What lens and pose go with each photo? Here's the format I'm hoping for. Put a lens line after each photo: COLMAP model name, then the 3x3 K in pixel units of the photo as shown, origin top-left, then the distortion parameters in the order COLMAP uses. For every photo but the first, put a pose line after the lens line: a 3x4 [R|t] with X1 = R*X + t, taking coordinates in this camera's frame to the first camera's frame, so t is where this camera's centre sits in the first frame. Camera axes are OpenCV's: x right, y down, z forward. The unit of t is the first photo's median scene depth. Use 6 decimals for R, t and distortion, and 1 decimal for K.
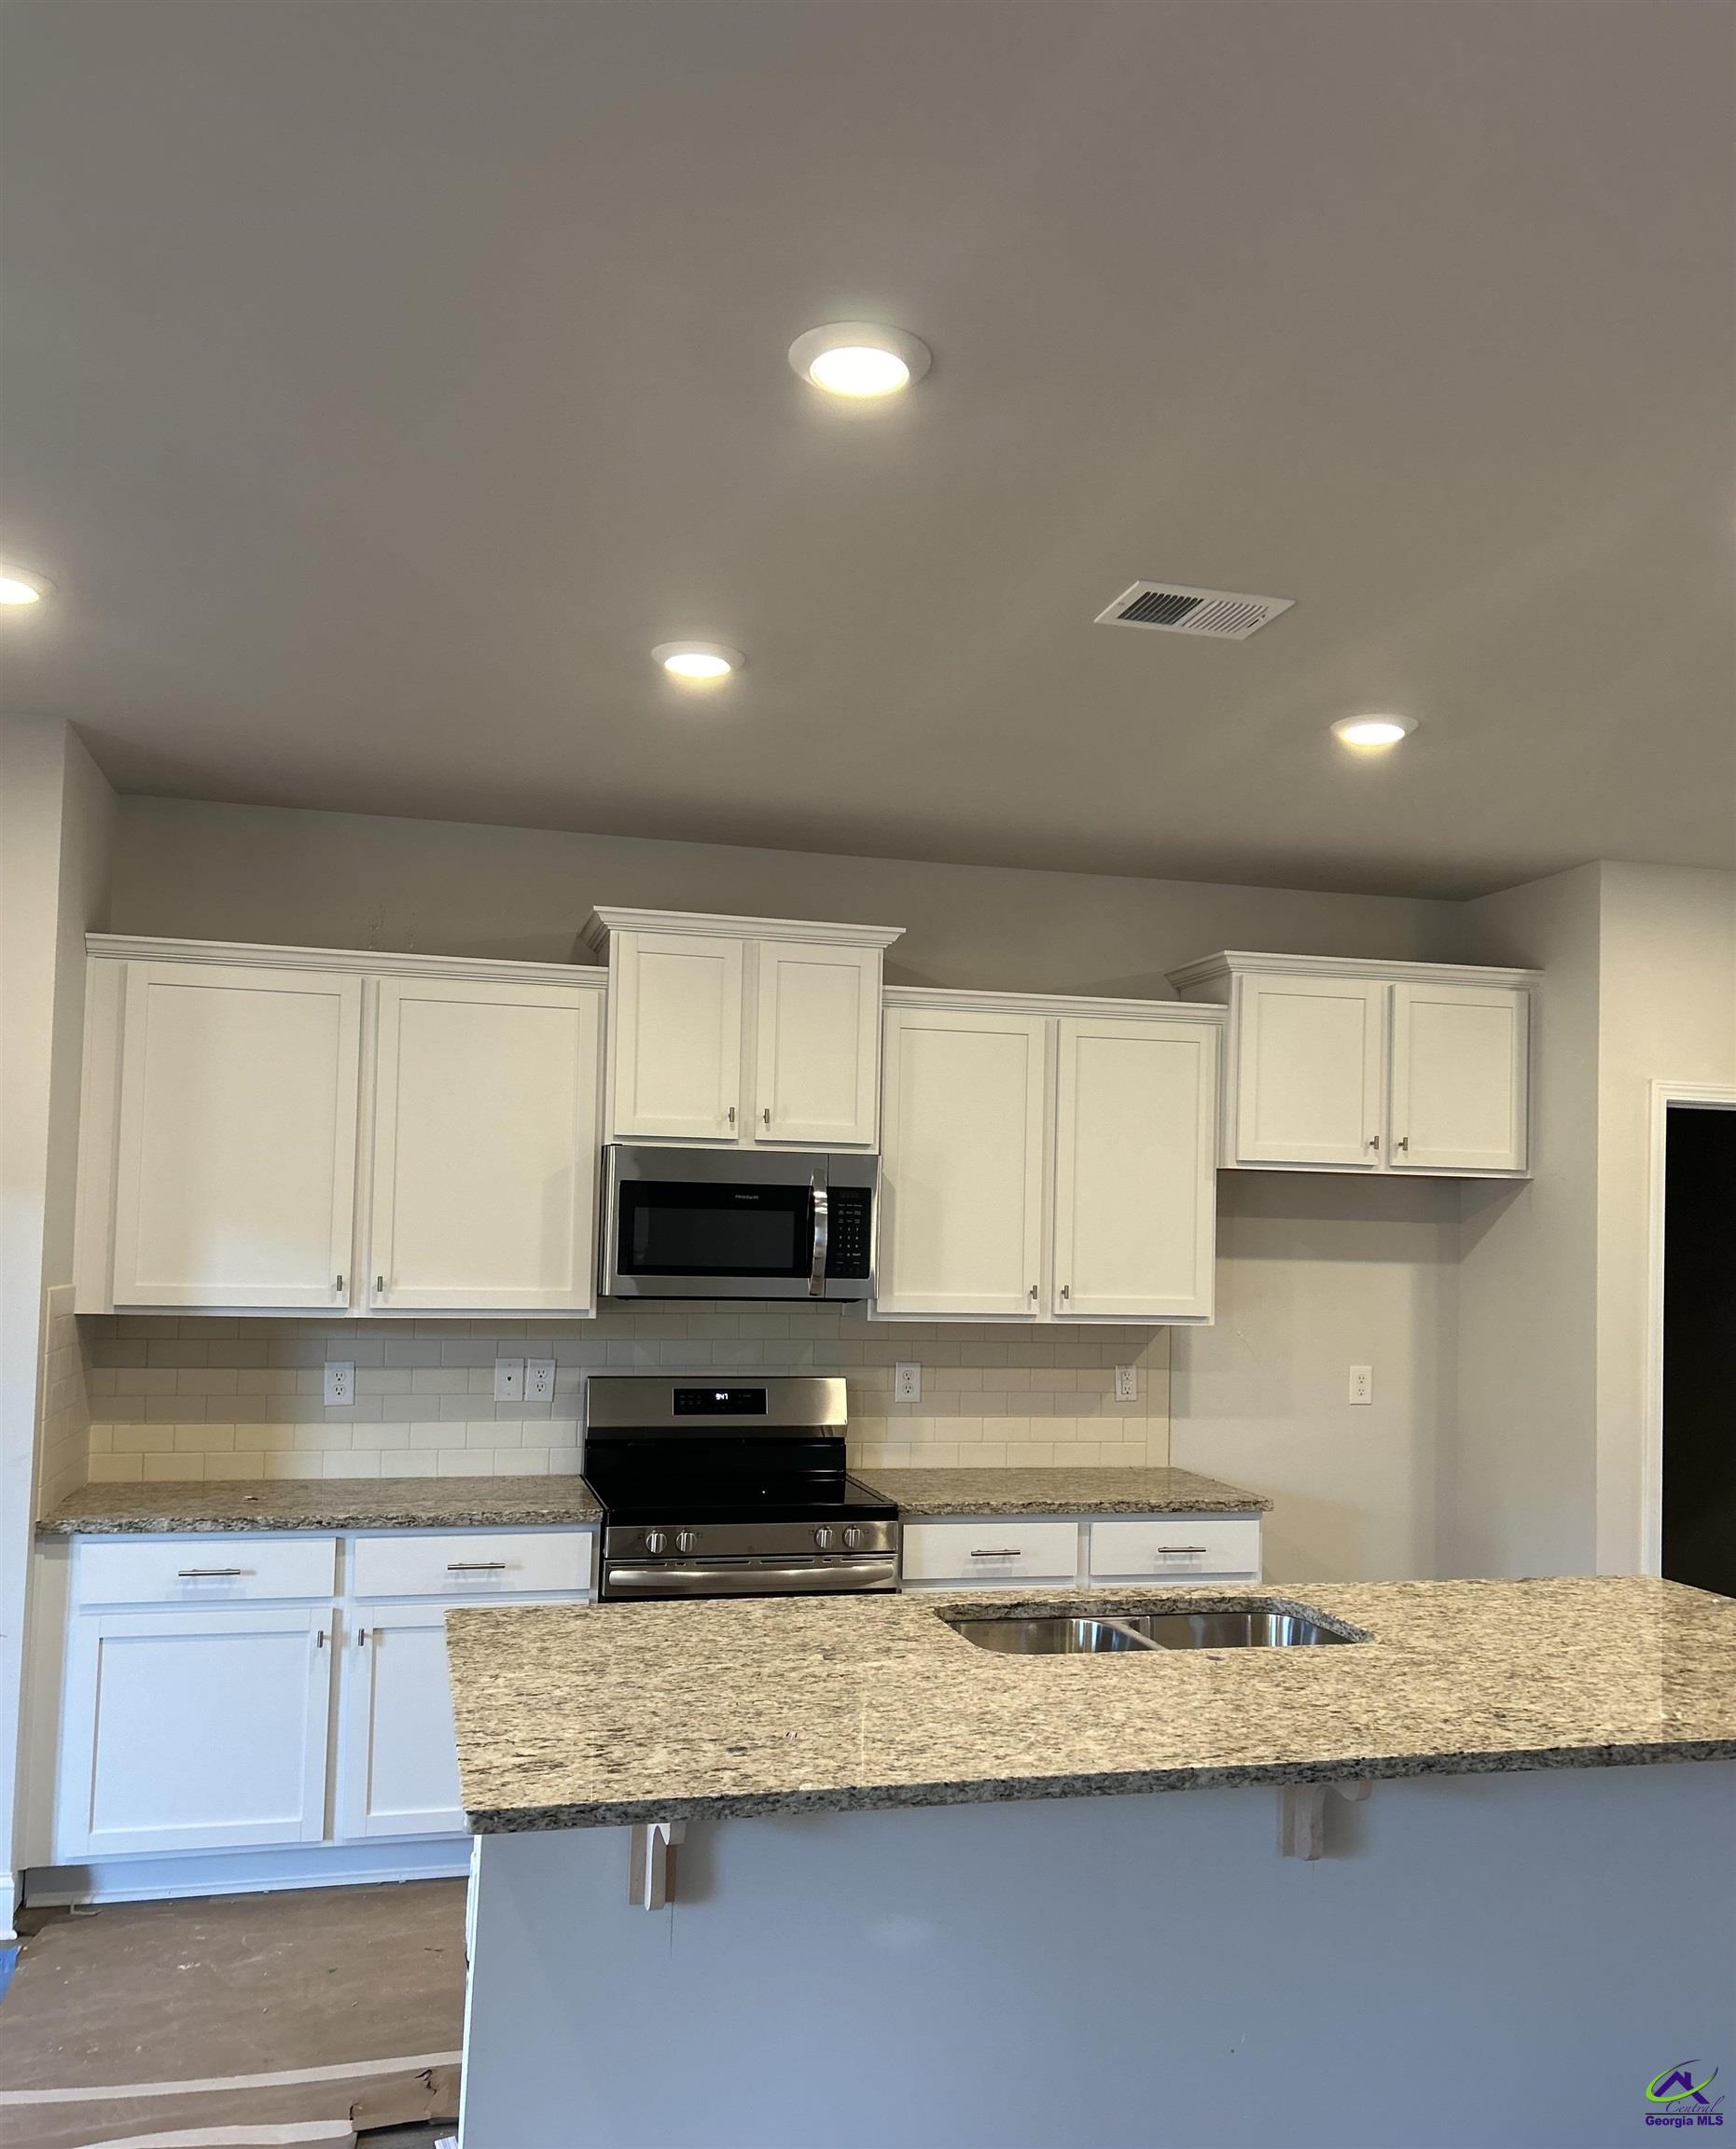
lens RADIAL K [[1756.6, 0, 870.4], [0, 1756.6, 1077.4], [0, 0, 1]] dist [-0.005124, -0.002826]
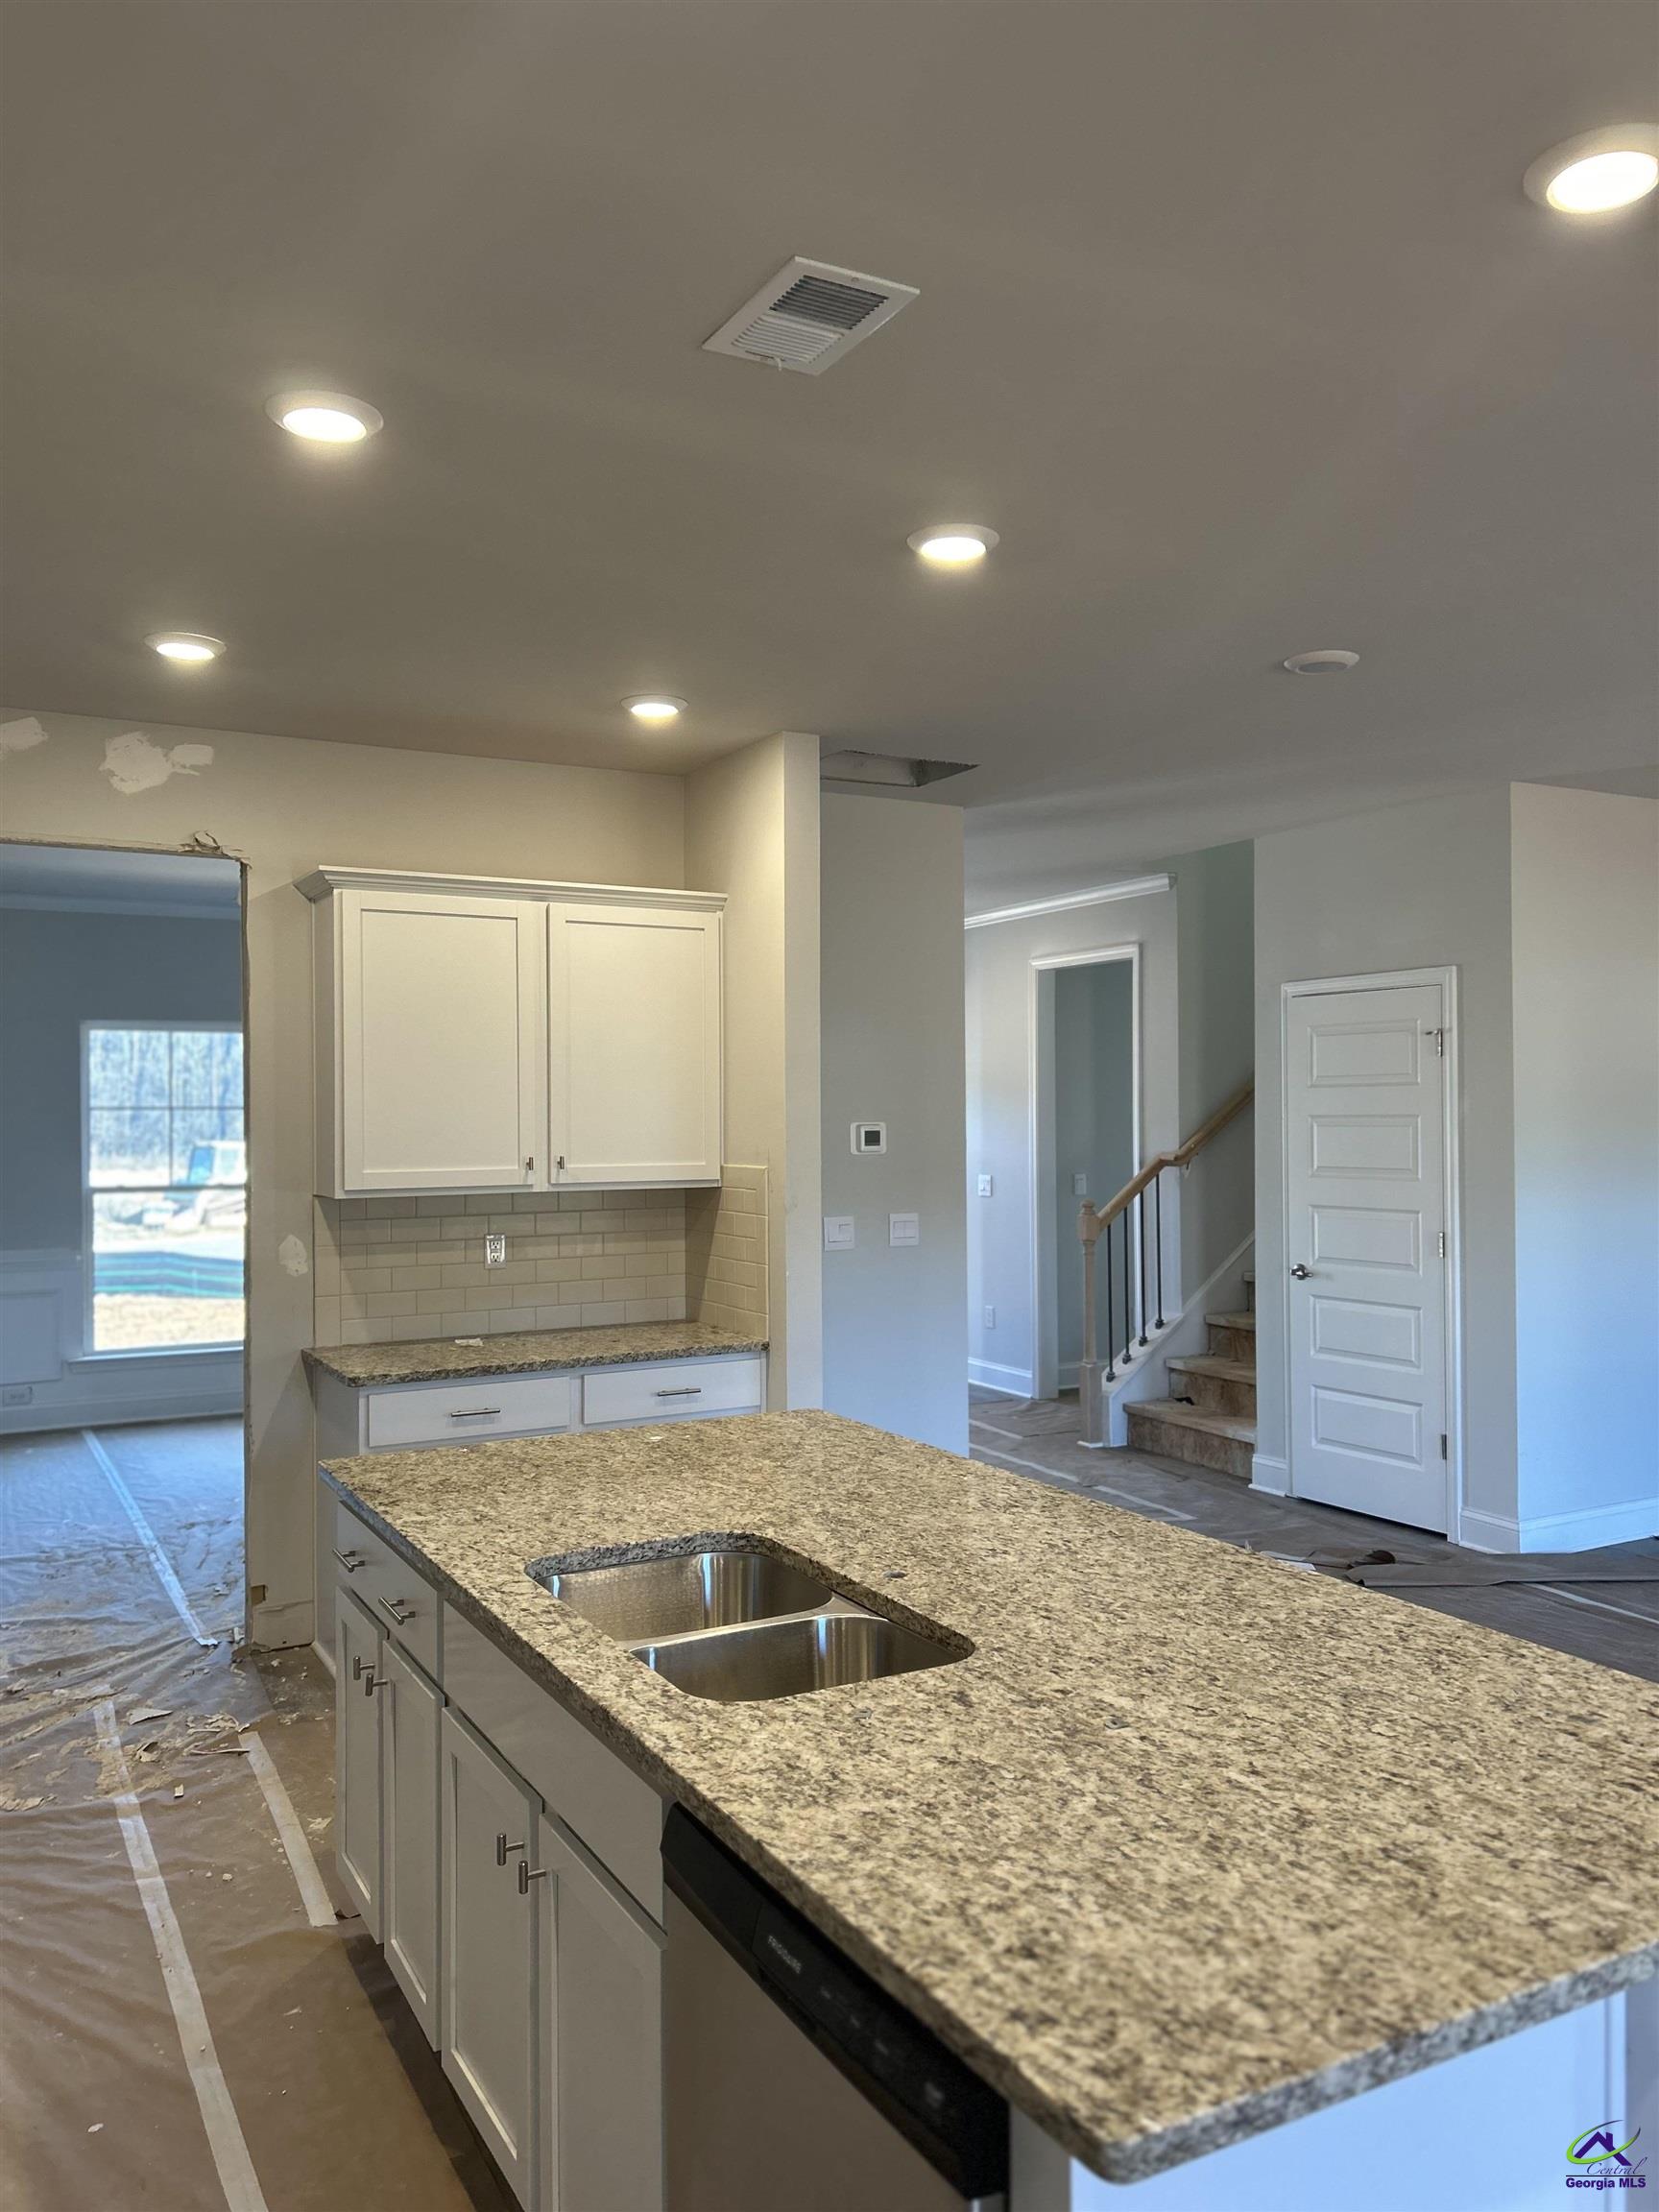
lens RADIAL K [[1677.6, 0, 836.0], [0, 1677.6, 1098.0], [0, 0, 1]] dist [0.011609, 0.005742]
pose [[-0.237106, -0.021843, 0.971238, -0.699352], [-0.085985, 0.996295, 0.001415, 0.102333], [-0.967671, -0.083176, -0.238106, 1.414781]]
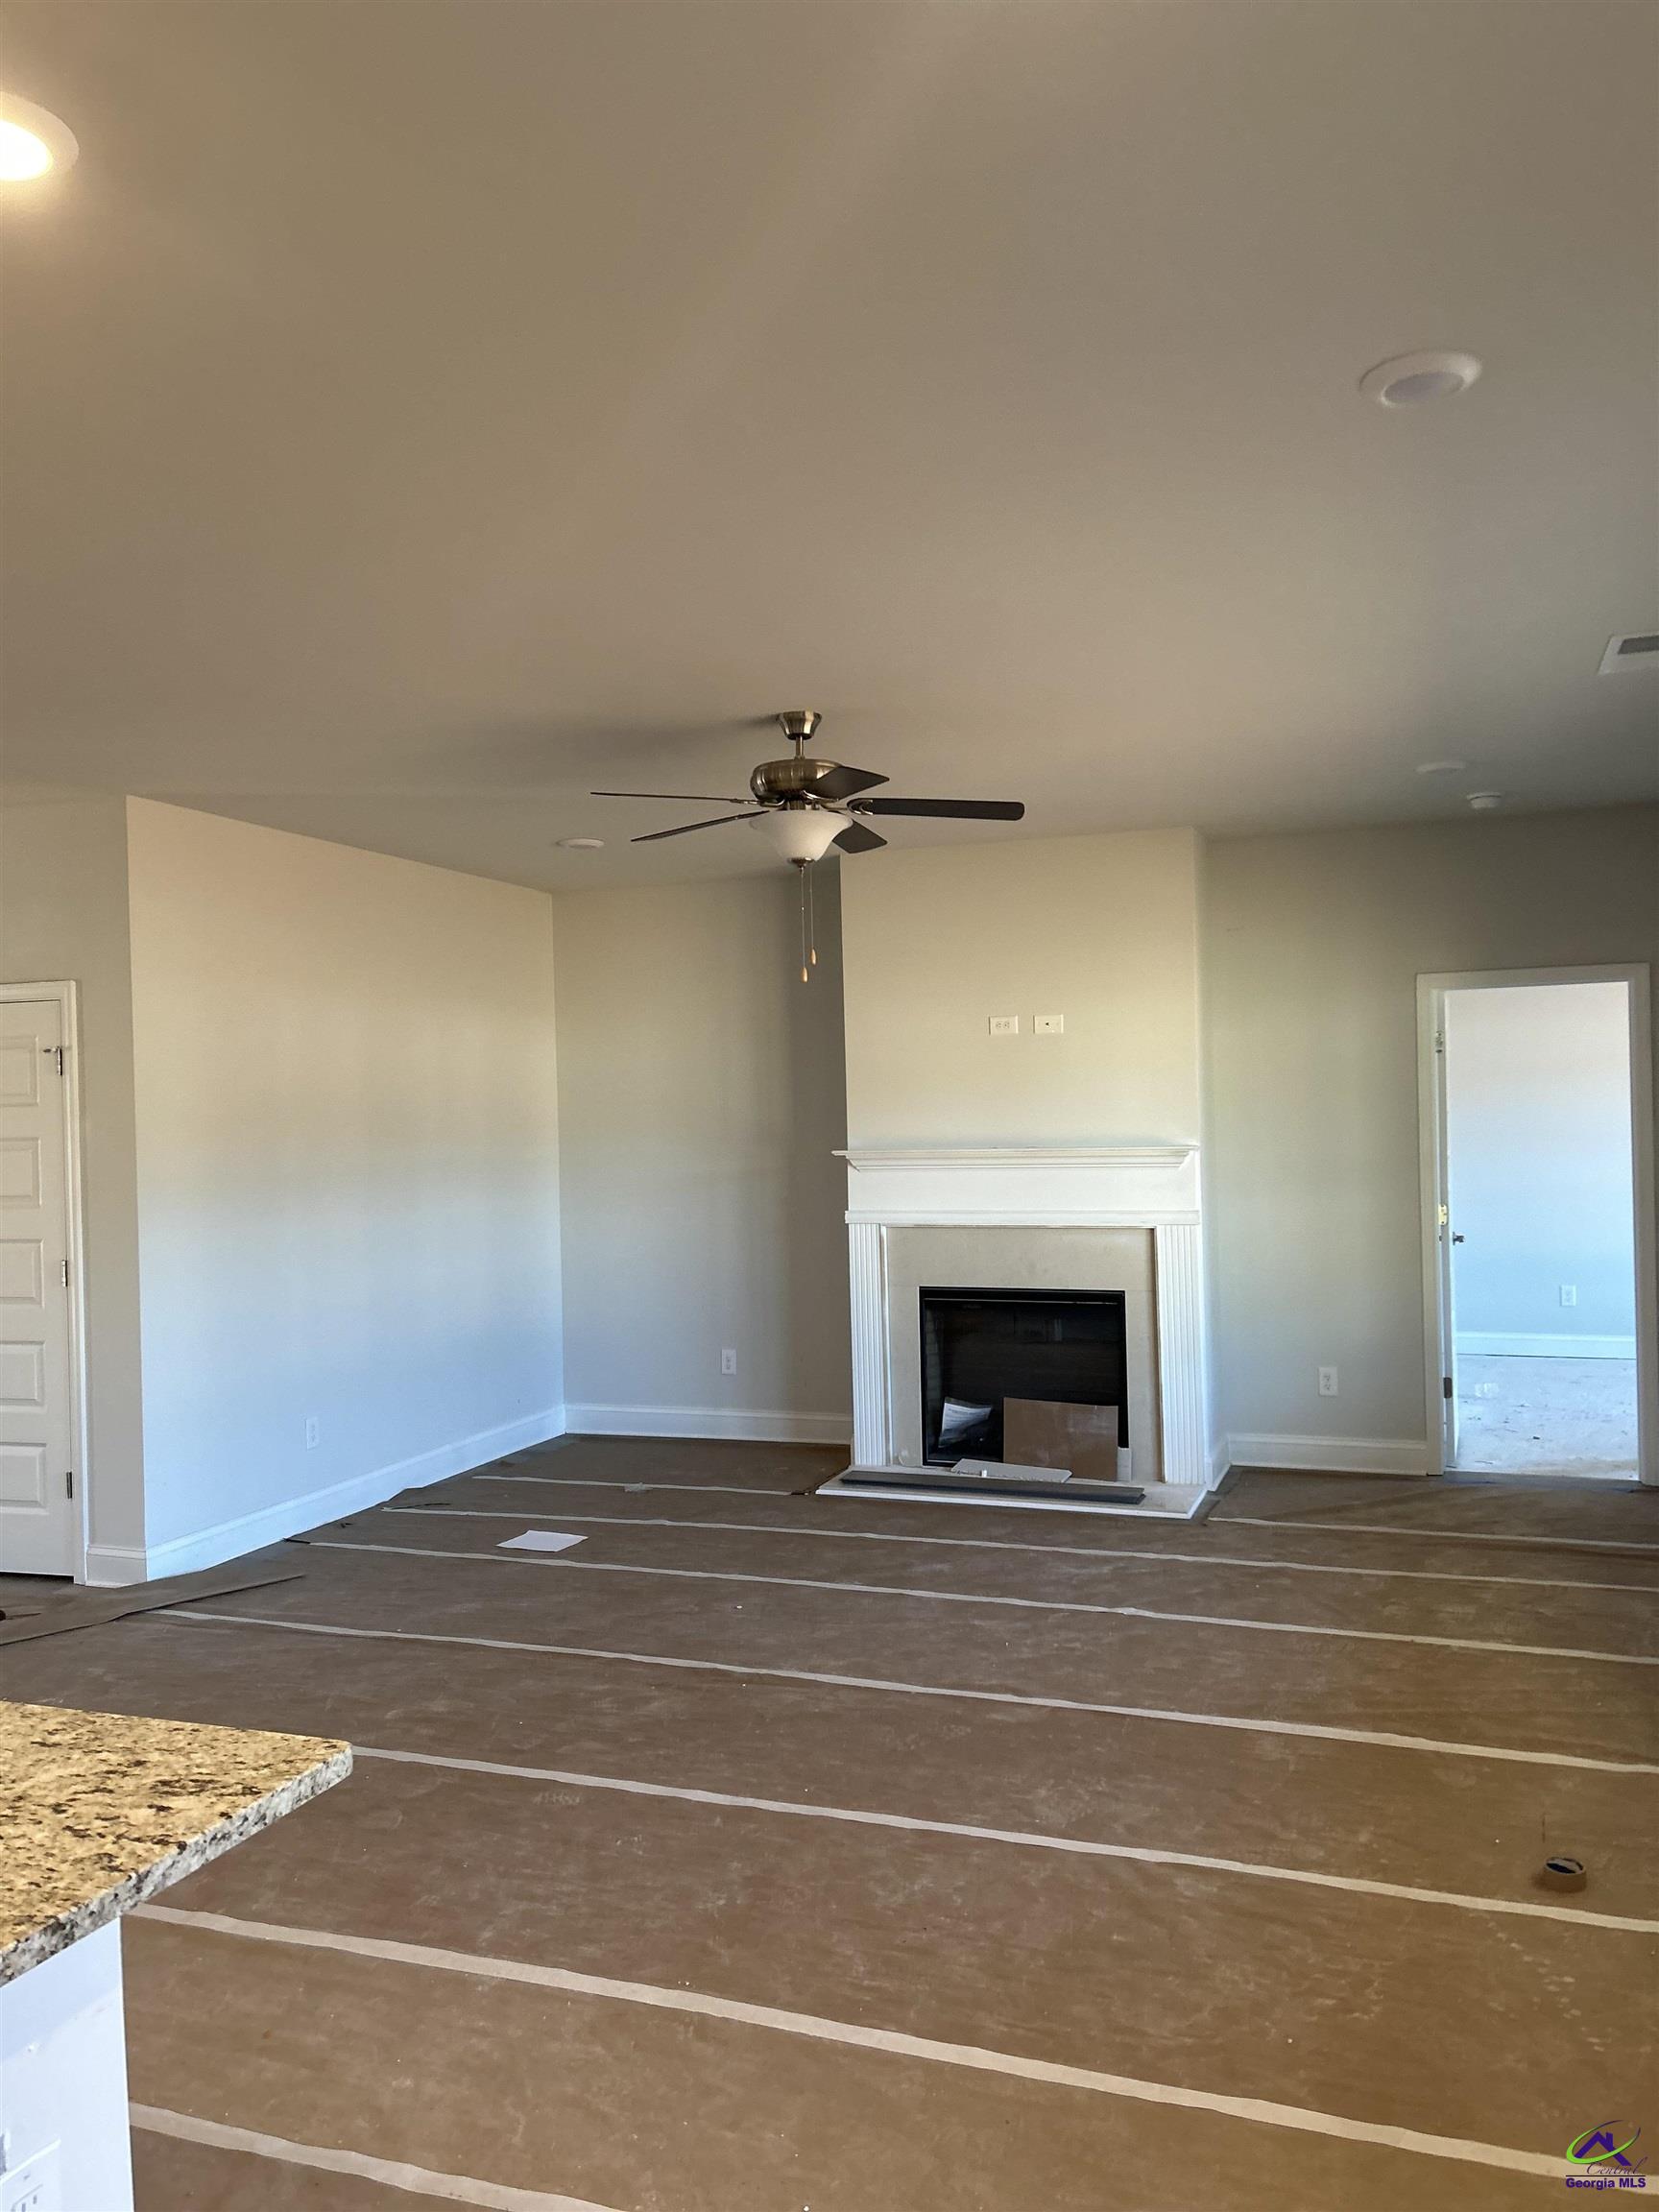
lens RADIAL K [[1677.6, 0, 836.3], [0, 1677.6, 1116.3], [0, 0, 1]] dist [0.011609, 0.005742]
pose [[-0.815790, -0.006843, 0.578308, -0.751475], [-0.046329, 0.997490, -0.053552, 0.101230], [-0.576490, -0.070480, -0.814059, 1.272193]]
